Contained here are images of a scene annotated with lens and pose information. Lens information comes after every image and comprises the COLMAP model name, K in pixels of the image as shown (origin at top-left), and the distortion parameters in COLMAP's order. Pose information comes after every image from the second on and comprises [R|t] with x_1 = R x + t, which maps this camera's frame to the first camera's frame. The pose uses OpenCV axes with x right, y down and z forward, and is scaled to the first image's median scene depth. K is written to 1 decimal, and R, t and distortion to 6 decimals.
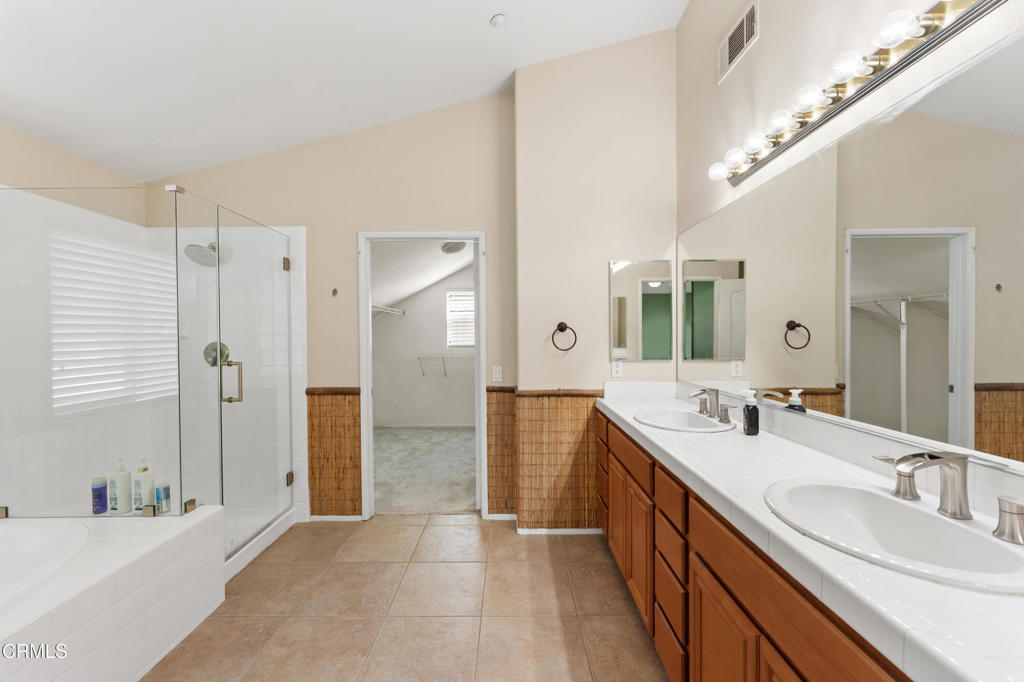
lens RADIAL K [[403.5, 0, 512.0], [0, 403.5, 341.0], [0, 0, 1]] dist [-0.000619, -0.000065]
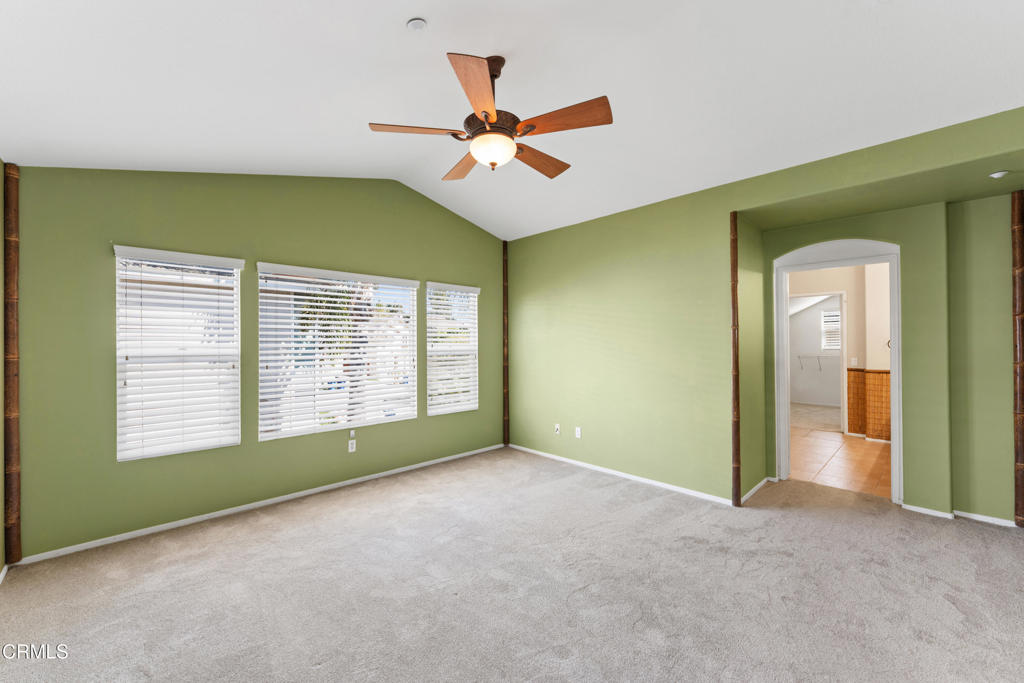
lens RADIAL K [[403.5, 0, 512.0], [0, 403.5, 341.5], [0, 0, 1]] dist [-0.000619, -0.000065]
pose [[0.686512, 0.000980, -0.727118, 0.229458], [-0.007297, 0.999958, -0.005541, 0.004697], [0.727082, 0.009109, 0.686490, -1.452028]]
